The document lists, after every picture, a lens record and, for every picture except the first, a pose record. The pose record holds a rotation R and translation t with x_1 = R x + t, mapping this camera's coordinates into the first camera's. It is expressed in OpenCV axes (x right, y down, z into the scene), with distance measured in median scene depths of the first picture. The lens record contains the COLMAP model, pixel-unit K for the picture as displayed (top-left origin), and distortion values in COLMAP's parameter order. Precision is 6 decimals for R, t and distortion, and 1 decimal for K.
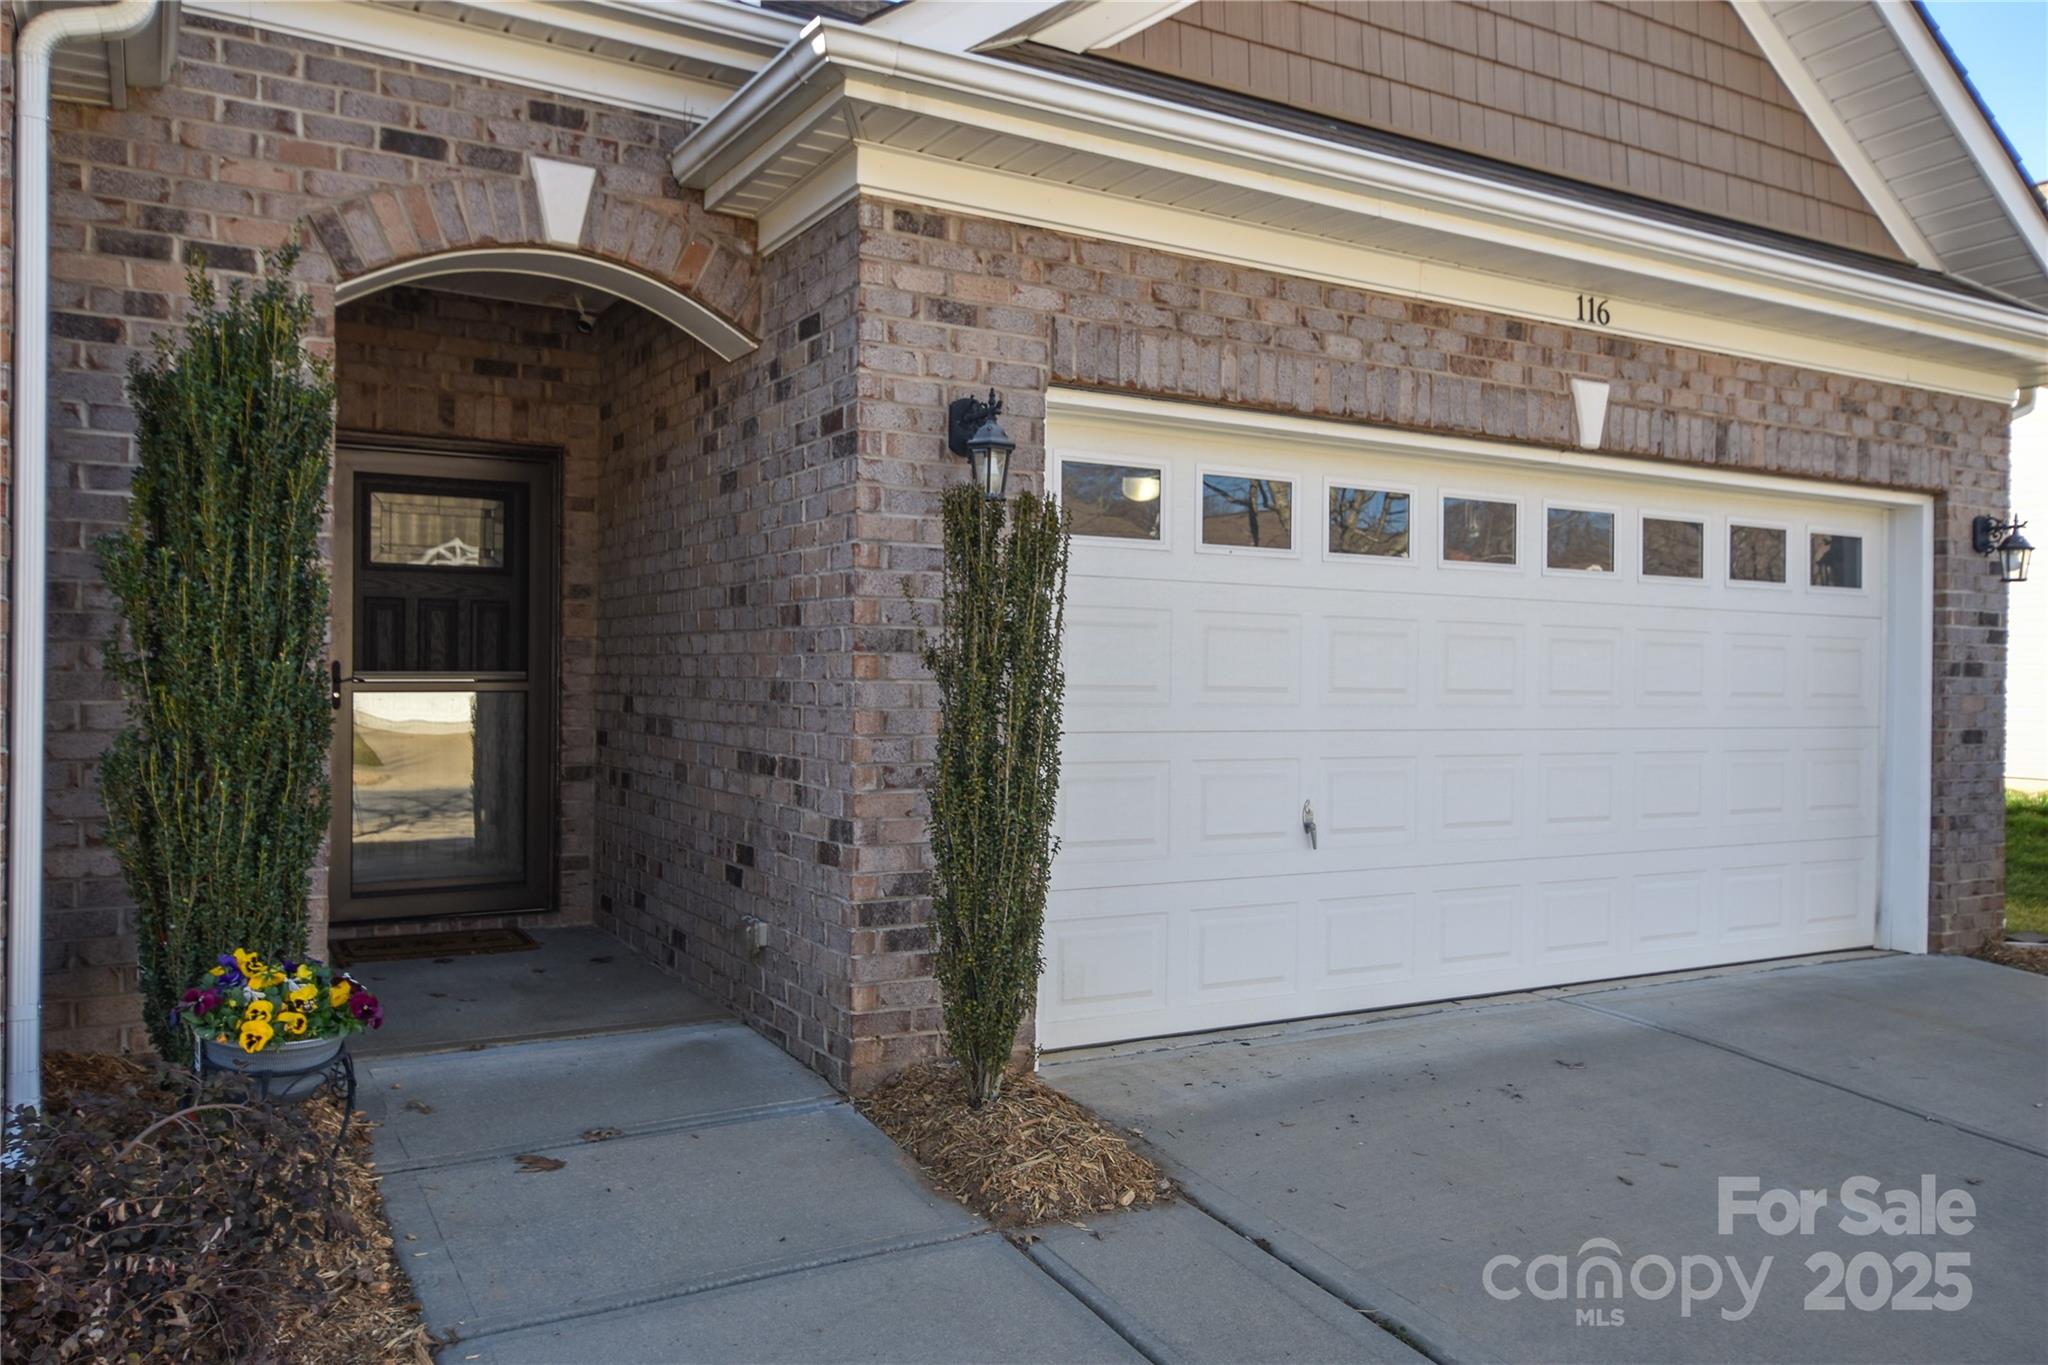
lens RADIAL K [[1524.6, 0, 1024.0], [0, 1524.6, 682.5], [0, 0, 1]] dist [0.022795, -0.004071]
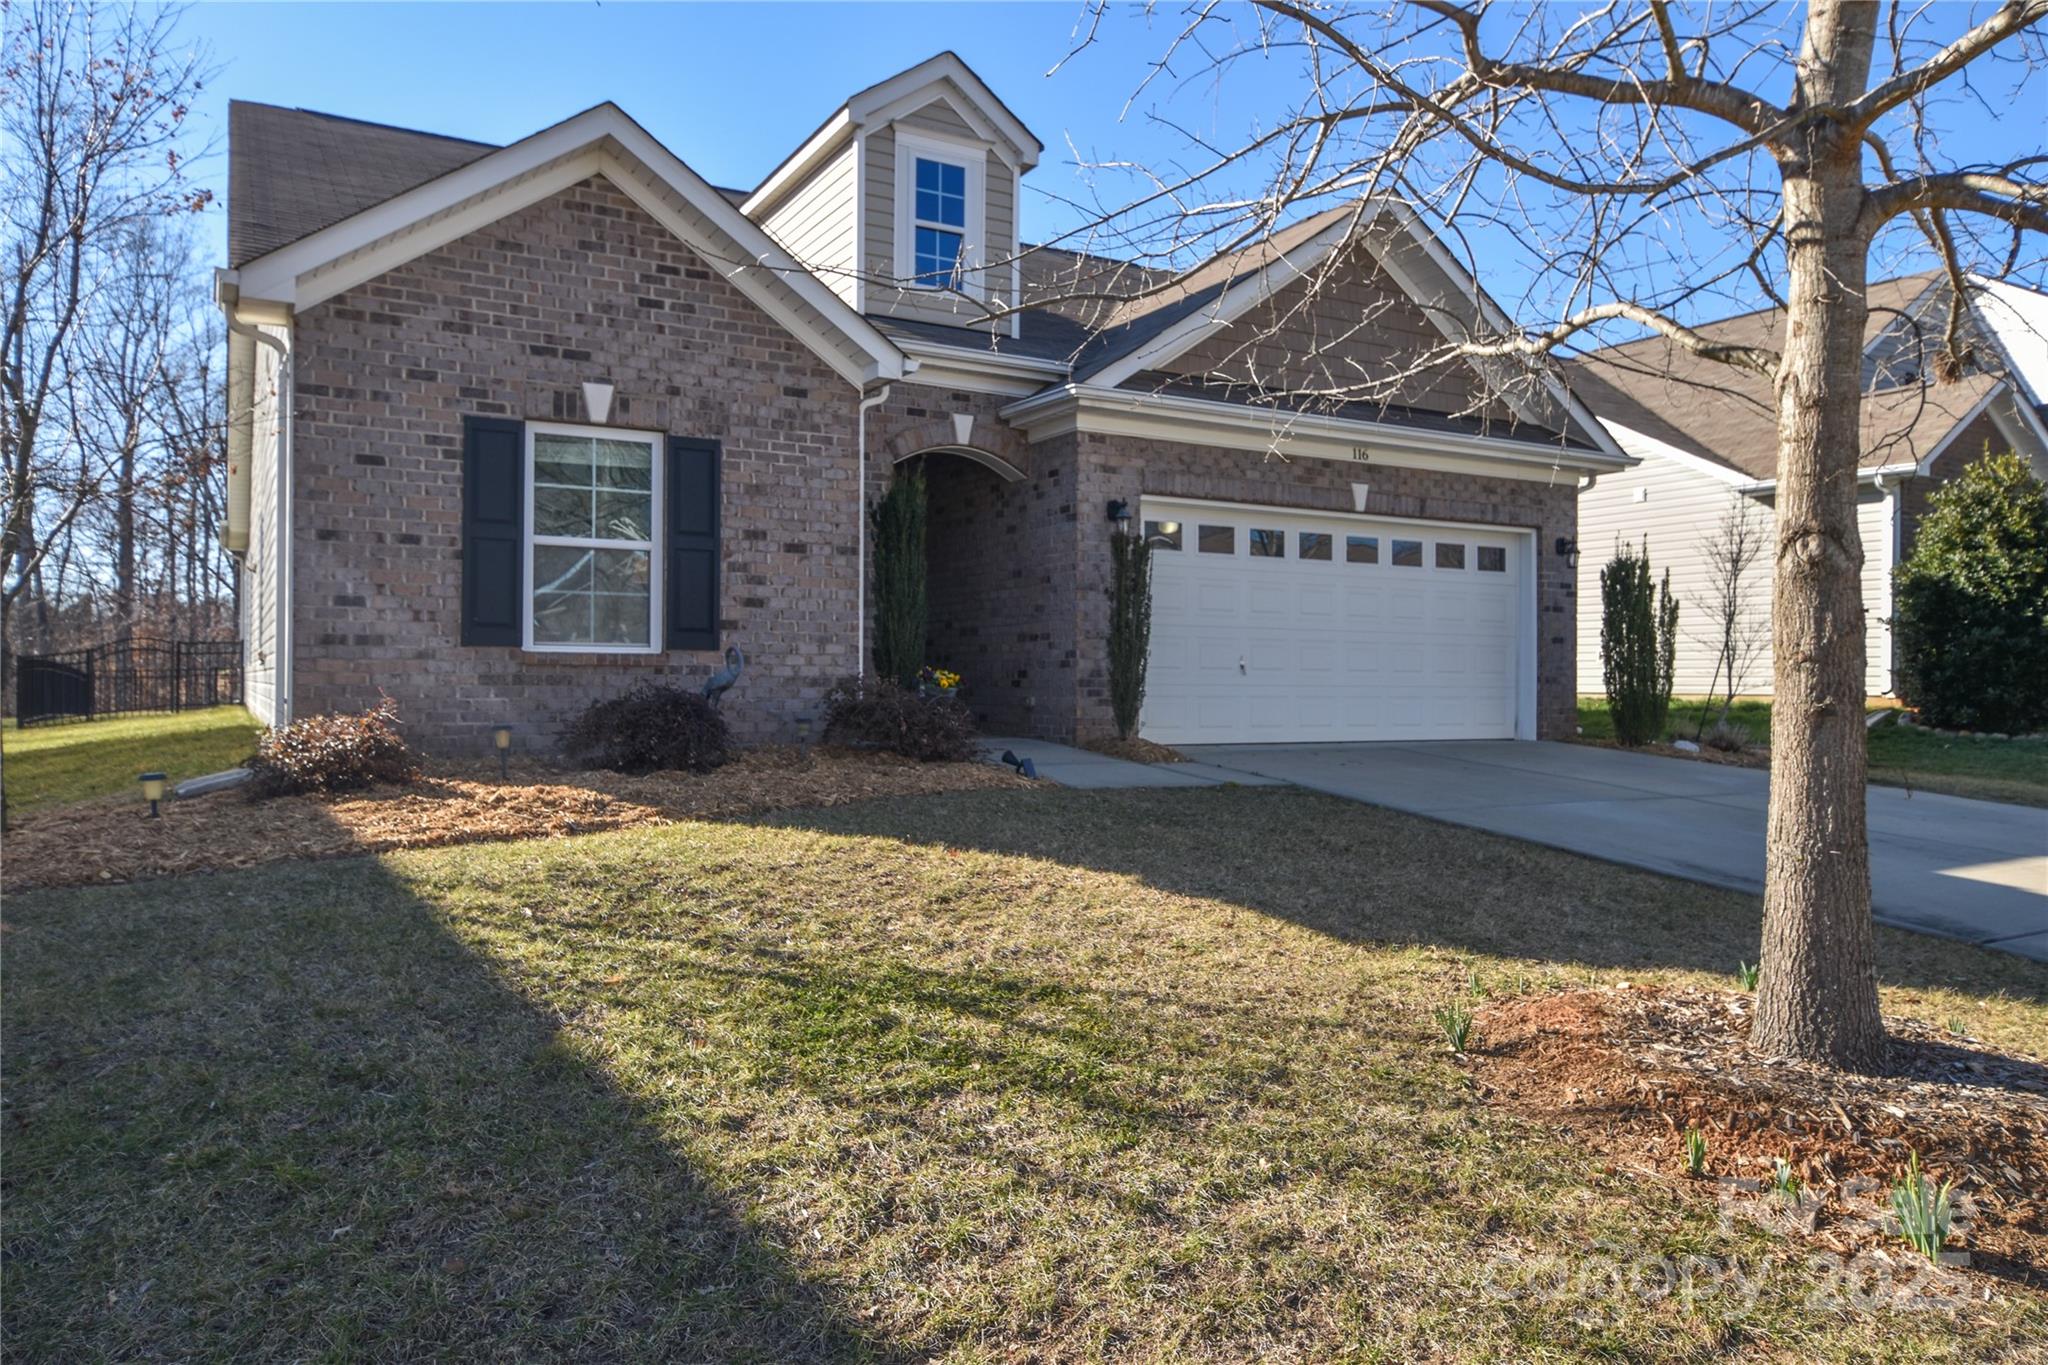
lens RADIAL K [[1343.5, 0, 1024.0], [0, 1343.5, 682.5], [0, 0, 1]] dist [0.022206, -0.019712]
pose [[0.999861, -0.007087, -0.015120, -0.136186], [0.007053, 0.999972, -0.002293, 0.124421], [0.015135, 0.002186, 0.999883, -1.196430]]
